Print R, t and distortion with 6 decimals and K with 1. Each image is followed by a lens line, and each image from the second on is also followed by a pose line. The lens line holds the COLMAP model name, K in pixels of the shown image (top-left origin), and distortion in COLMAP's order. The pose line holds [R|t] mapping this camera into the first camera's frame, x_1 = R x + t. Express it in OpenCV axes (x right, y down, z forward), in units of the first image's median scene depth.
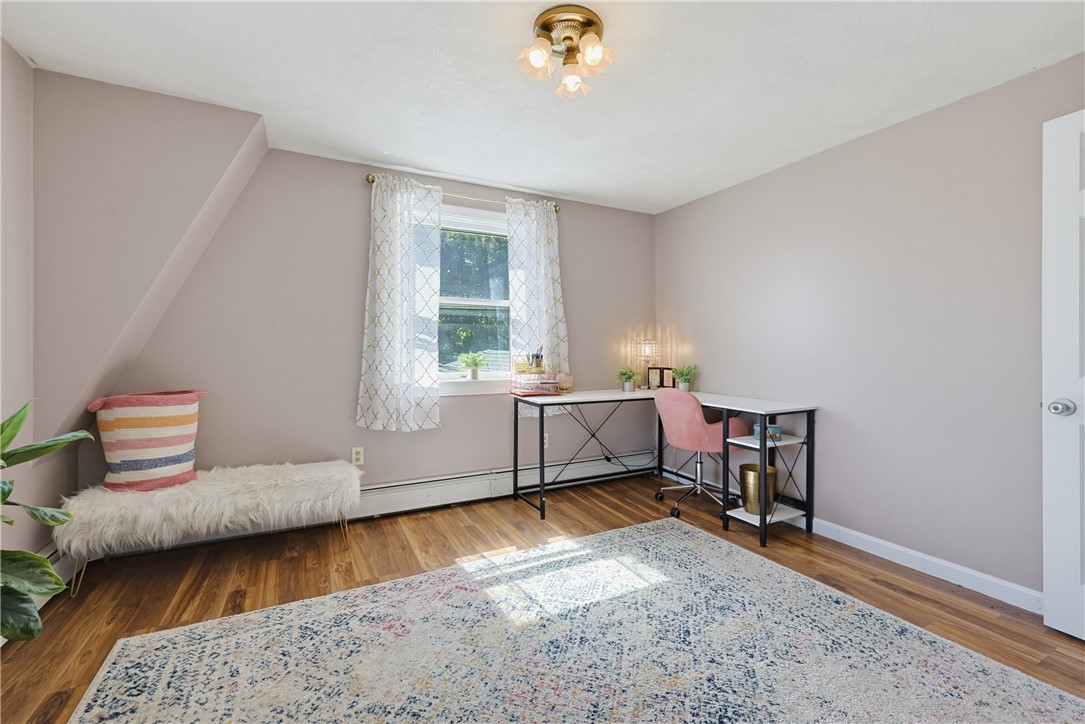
lens RADIAL K [[478.5, 0, 542.5], [0, 478.5, 362.0], [0, 0, 1]] dist [-0.012773, 0.000119]
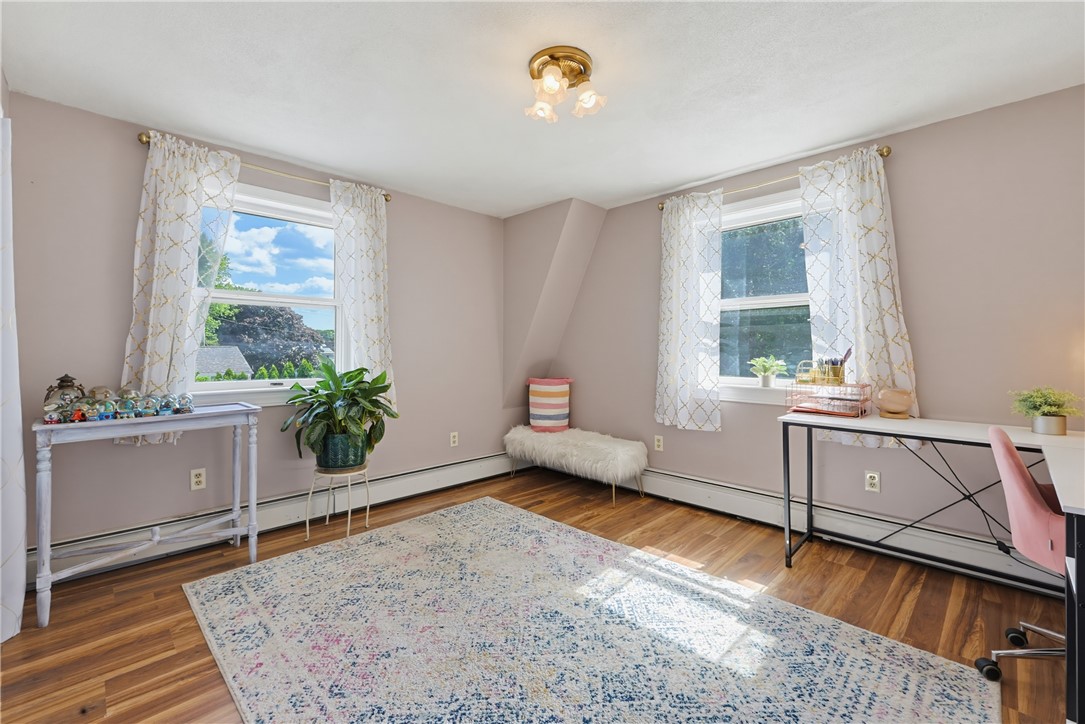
lens RADIAL K [[469.2, 0, 536.0], [0, 469.2, 362.3], [0, 0, 1]] dist [-0.001235, -0.000121]
pose [[0.273173, 0.022872, -0.961693, 0.666338], [-0.028304, 0.999476, 0.015731, -0.012686], [0.961548, 0.022923, 0.273677, 0.397658]]
